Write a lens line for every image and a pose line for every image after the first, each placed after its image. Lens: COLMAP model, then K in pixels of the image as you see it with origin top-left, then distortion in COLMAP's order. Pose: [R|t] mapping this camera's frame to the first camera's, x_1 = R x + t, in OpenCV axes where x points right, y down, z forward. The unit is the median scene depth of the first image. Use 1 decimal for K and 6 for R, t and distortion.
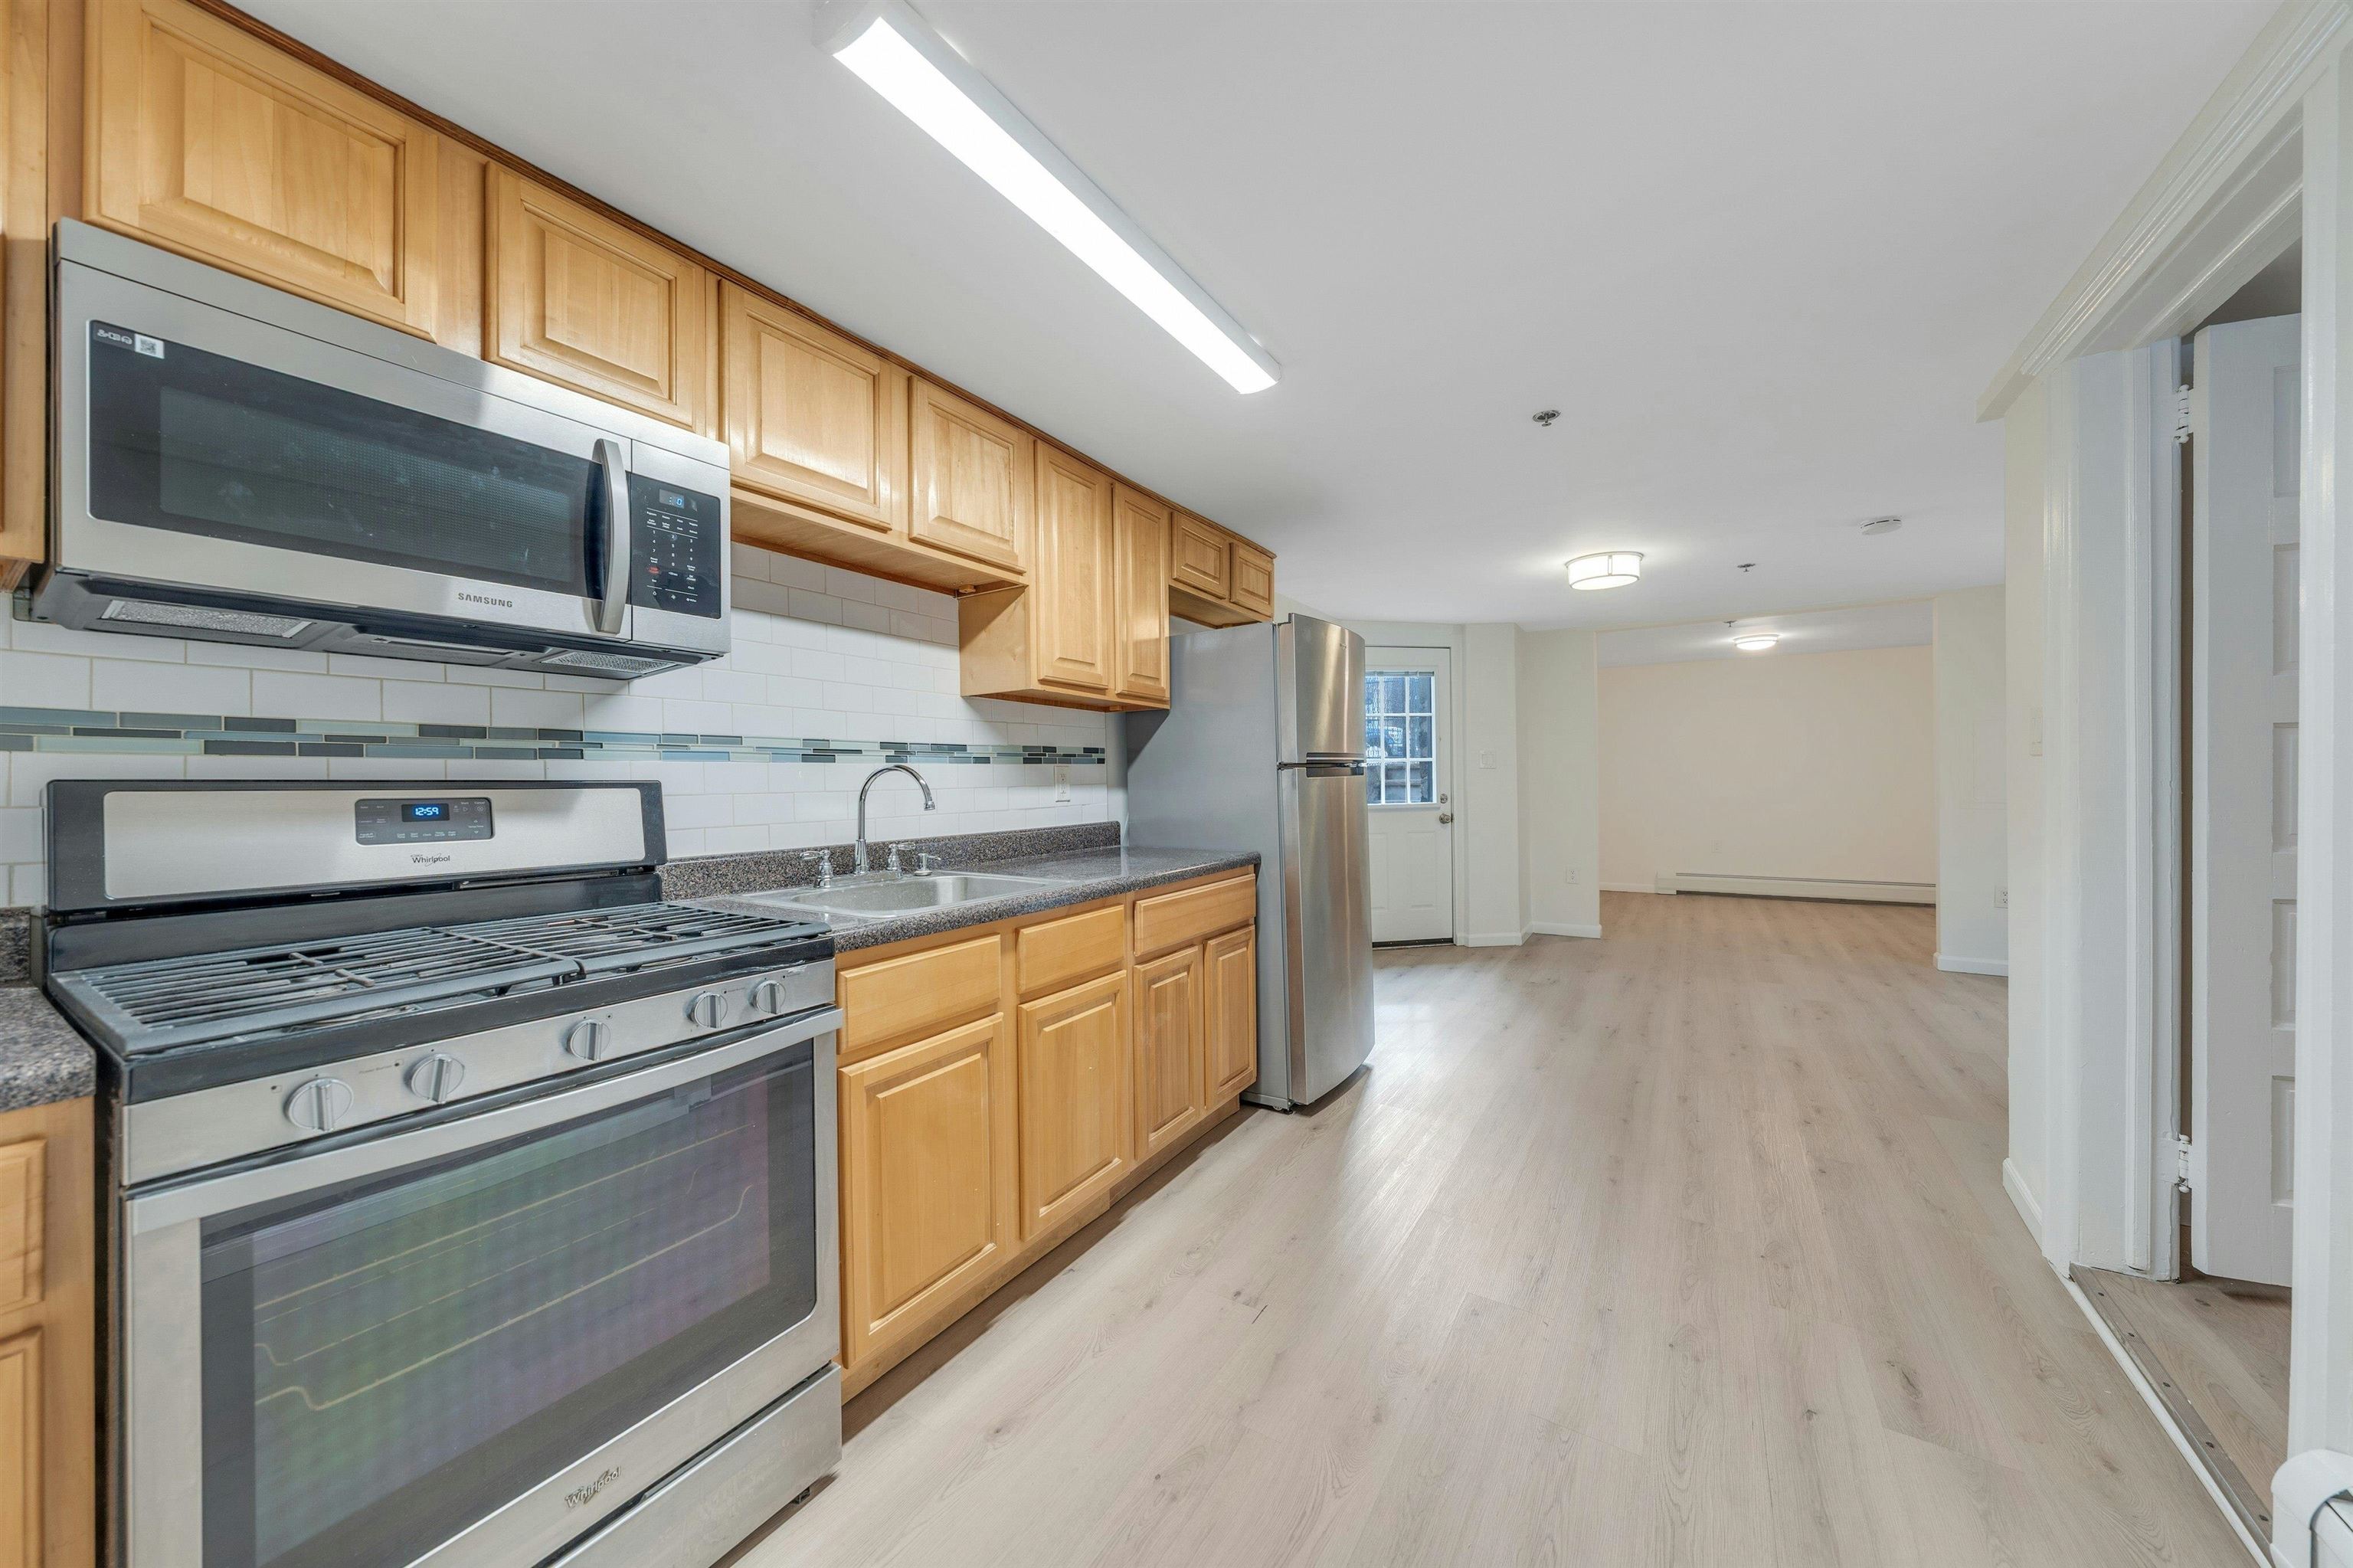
lens RADIAL K [[810.5, 0, 1176.5], [0, 810.5, 784.0], [0, 0, 1]] dist [-0.000090, -0.000047]
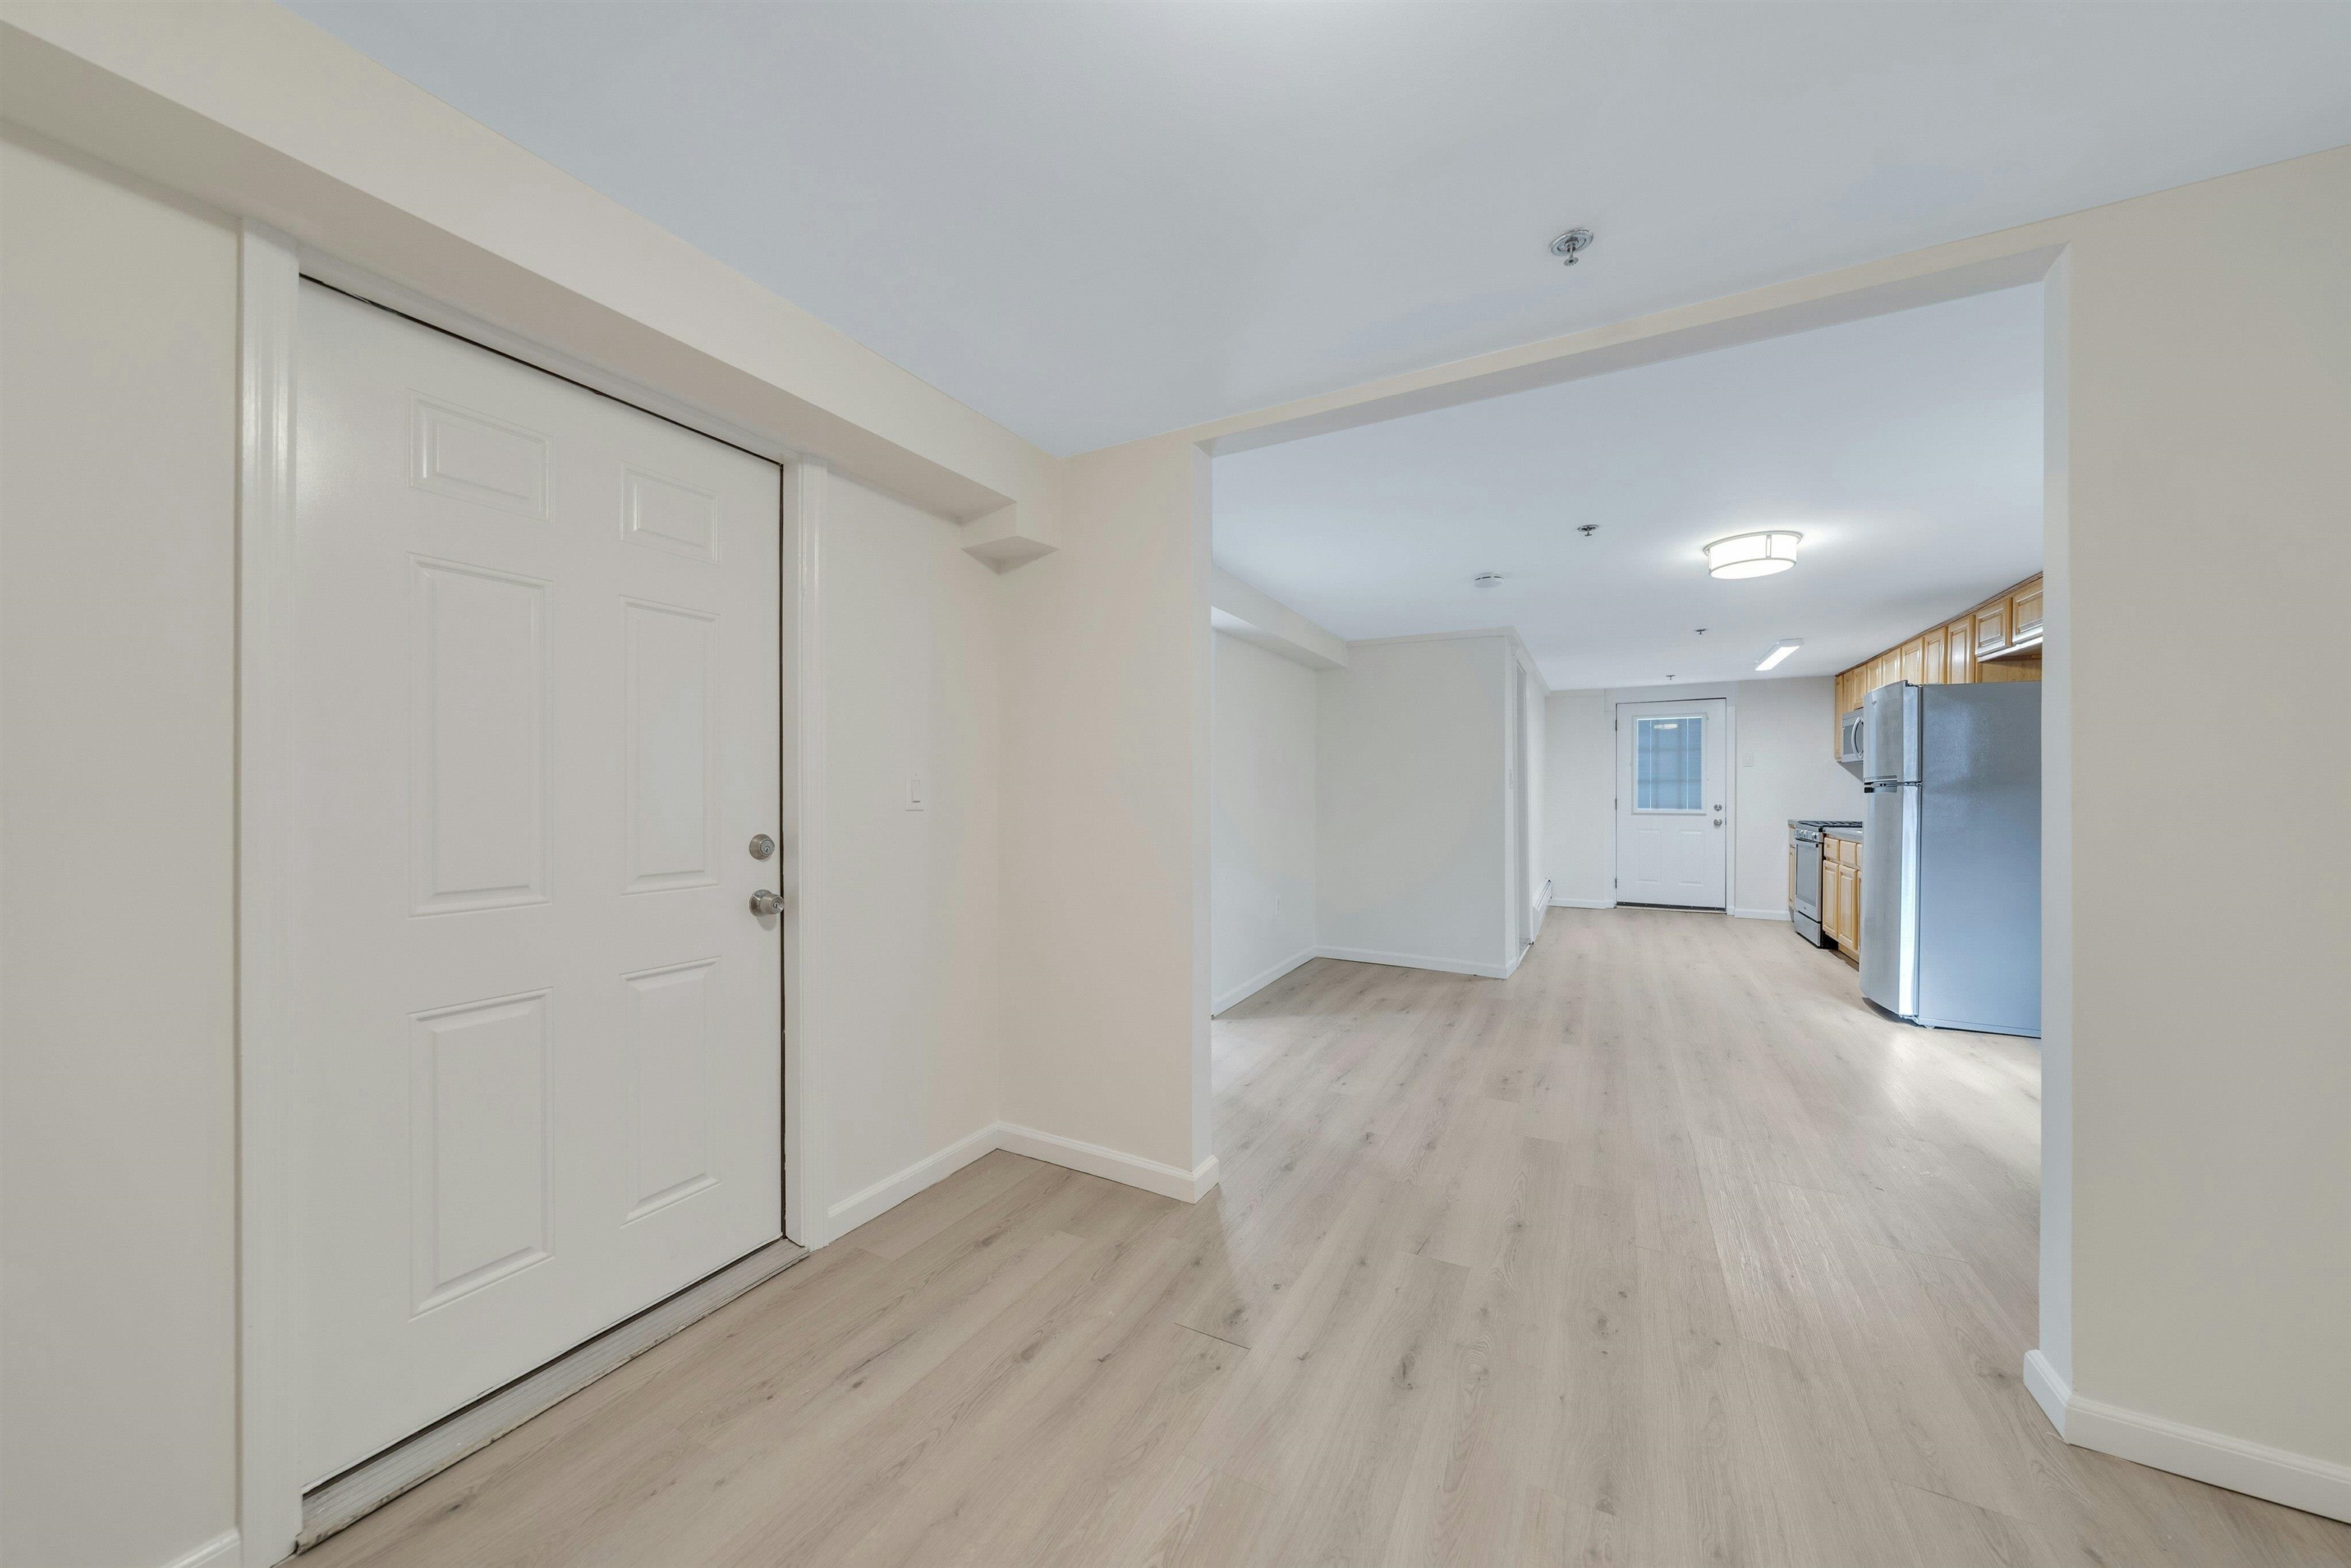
lens RADIAL K [[807.4, 0, 1175.5], [0, 807.4, 784.0], [0, 0, 1]] dist [-0.001290, -0.000036]
pose [[-0.997143, 0.008926, -0.075006, 2.336475], [0.009009, 0.999959, -0.000773, -0.054018], [0.074996, -0.001446, -0.997183, 3.517980]]
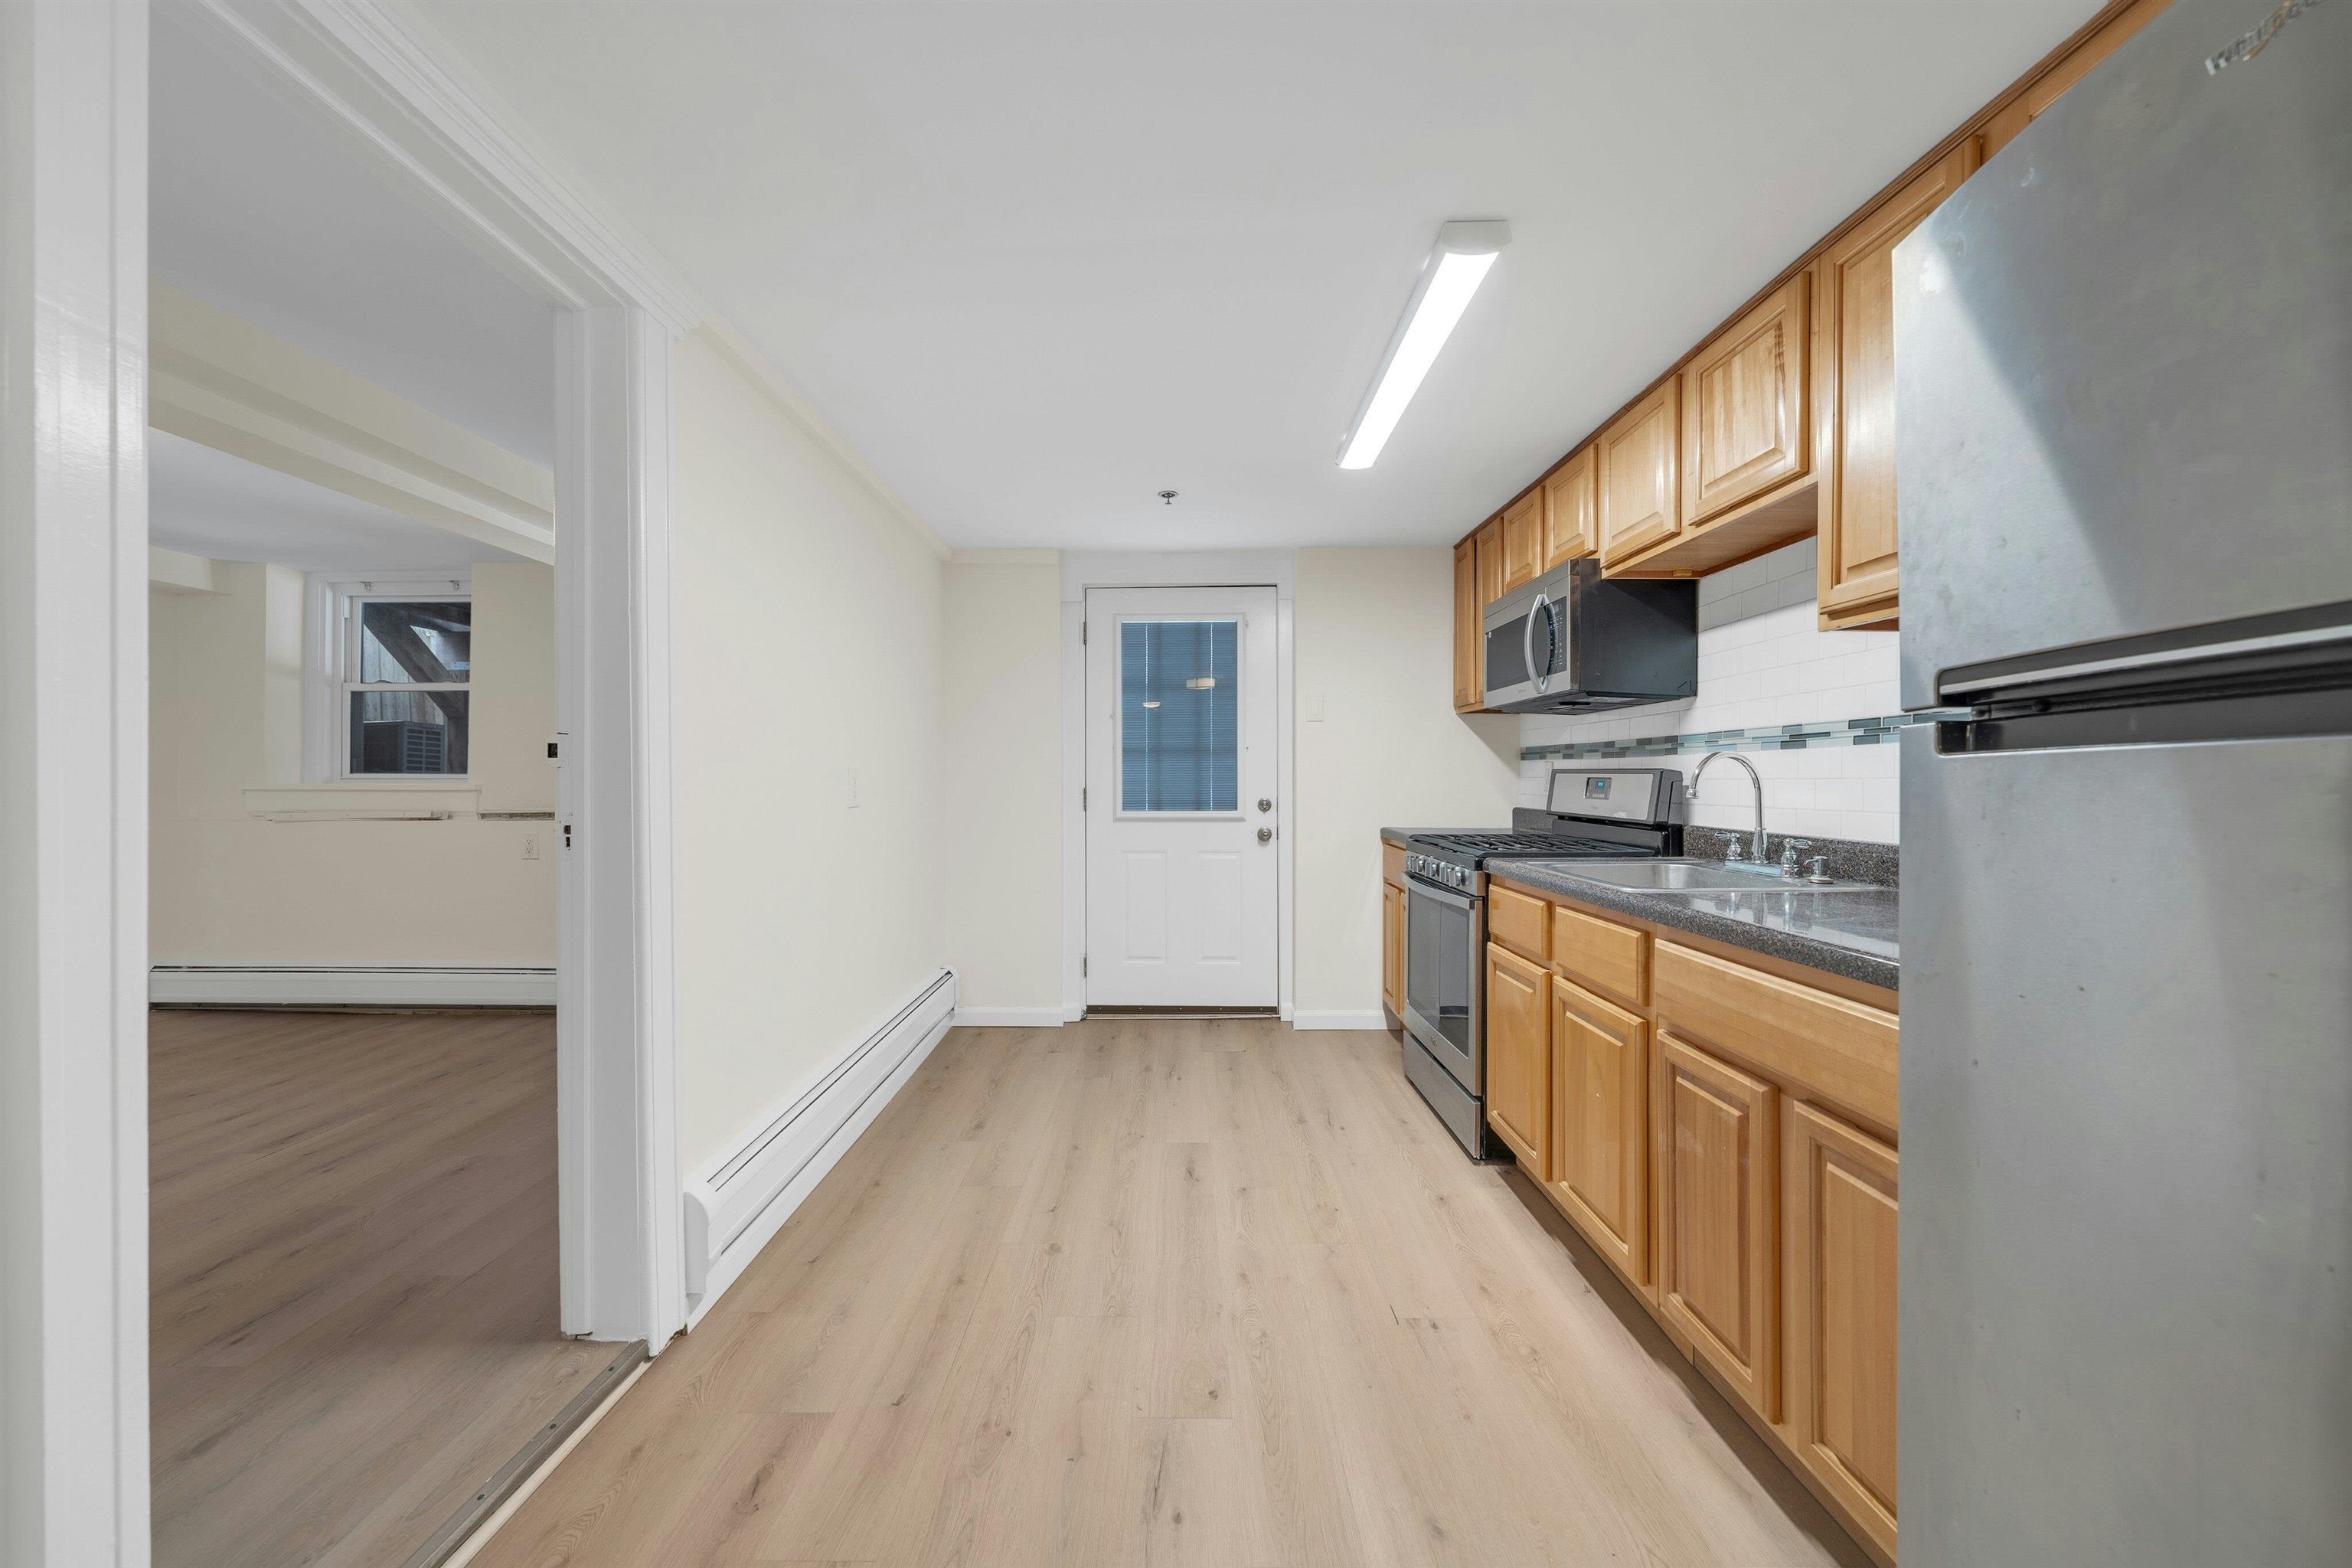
lens RADIAL K [[883.7, 0, 1173.9], [0, 883.7, 775.6], [0, 0, 1]] dist [-0.000756, -0.000037]
pose [[-0.846129, 0.010410, -0.532877, 0.789069], [0.008360, 0.999945, 0.006259, -0.007030], [0.532913, 0.000841, -0.846170, 1.559886]]
